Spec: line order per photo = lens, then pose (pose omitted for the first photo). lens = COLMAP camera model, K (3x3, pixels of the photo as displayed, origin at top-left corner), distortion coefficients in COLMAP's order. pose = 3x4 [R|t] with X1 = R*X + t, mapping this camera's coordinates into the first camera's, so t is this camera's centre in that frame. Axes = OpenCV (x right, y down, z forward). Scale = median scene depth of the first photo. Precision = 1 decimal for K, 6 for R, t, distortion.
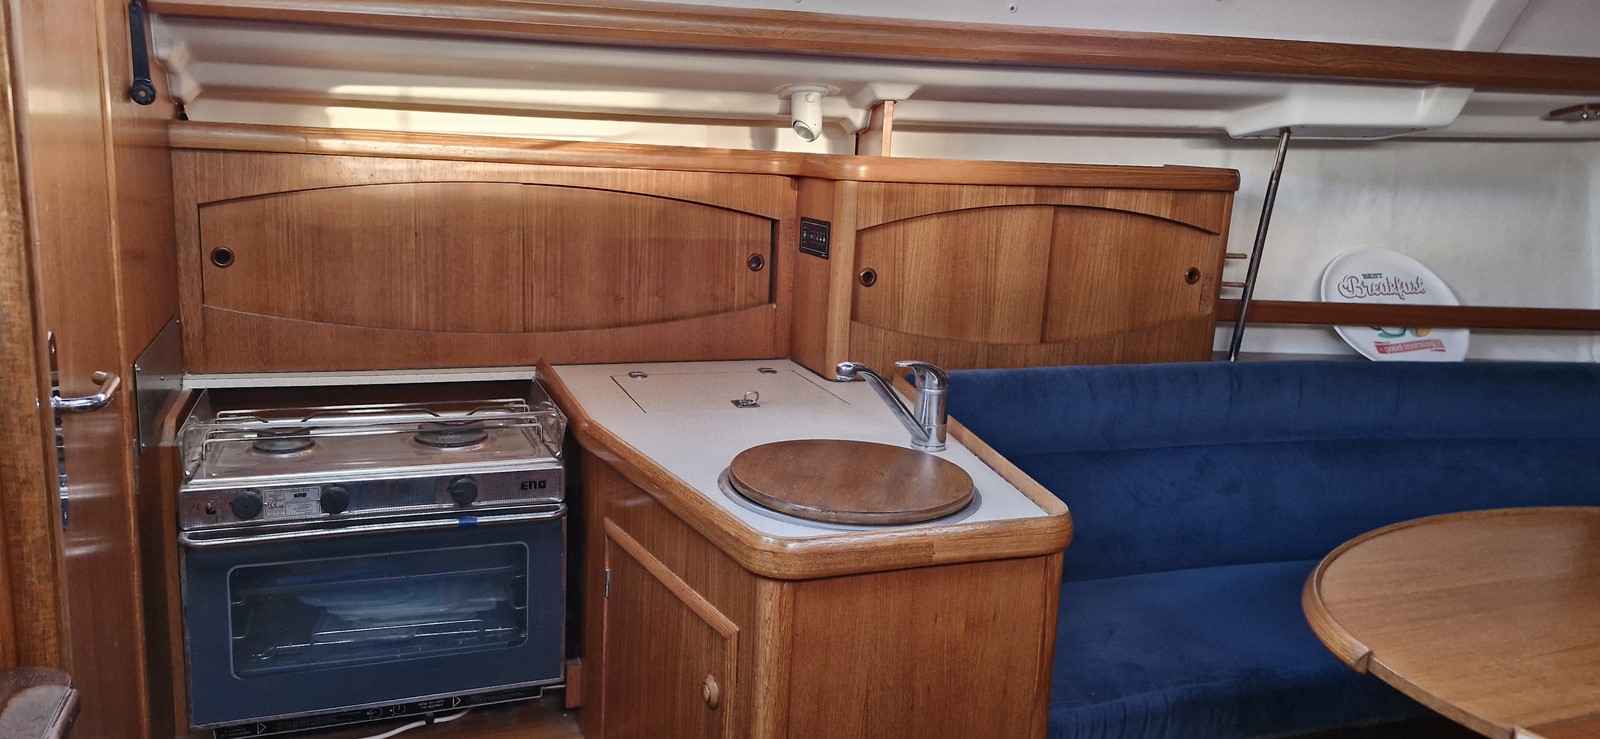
lens RADIAL K [[1119.2, 0, 794.9], [0, 1119.2, 375.6], [0, 0, 1]] dist [-0.010518, -0.005560]
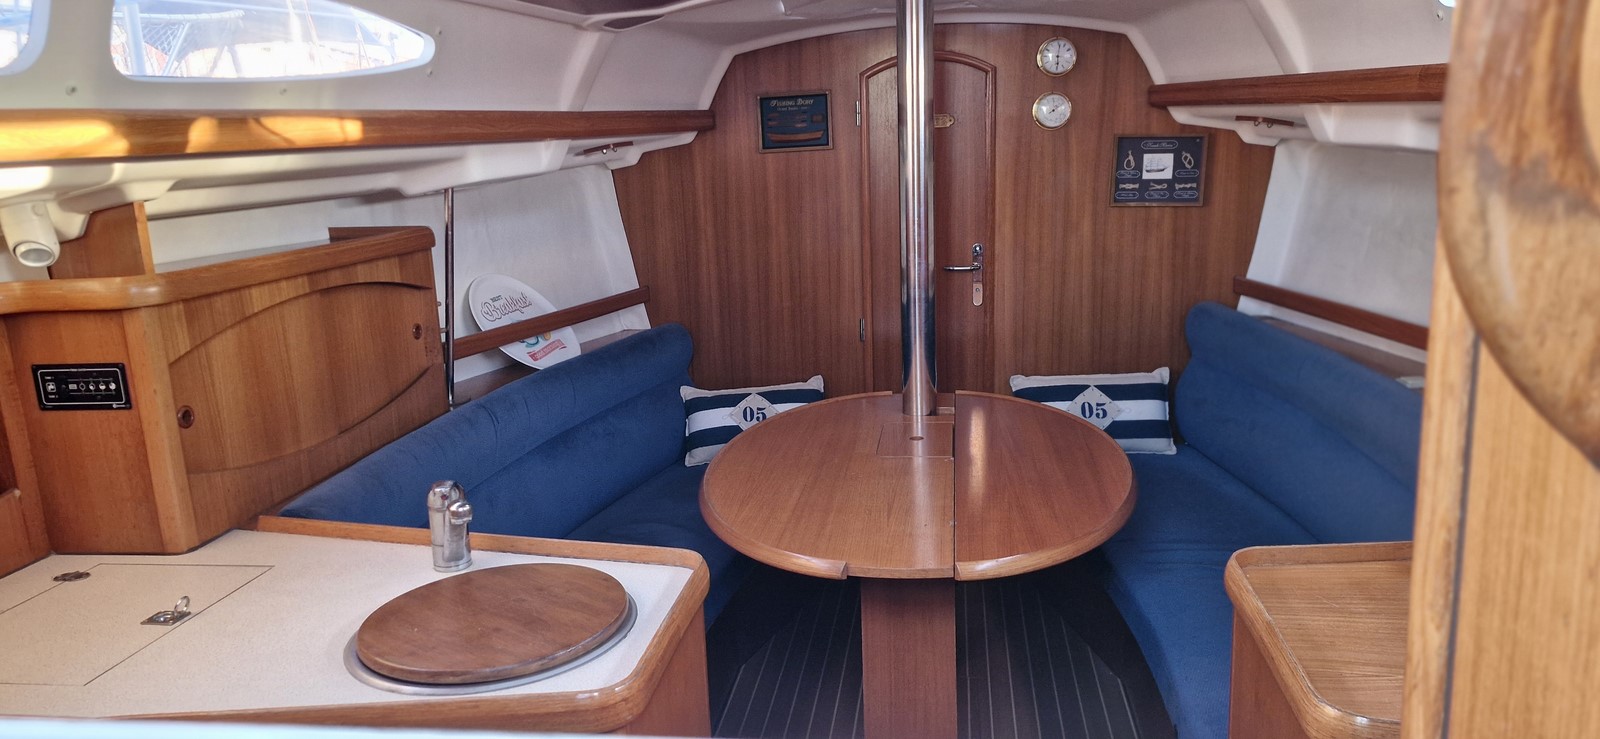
lens RADIAL K [[1119.2, 0, 797.3], [0, 1119.2, 363.9], [0, 0, 1]] dist [-0.010518, -0.005560]
pose [[0.434661, -0.233894, 0.869692, -0.421854], [0.237950, 0.961196, 0.139578, -0.127513], [-0.868591, 0.146274, 0.473449, 0.216215]]
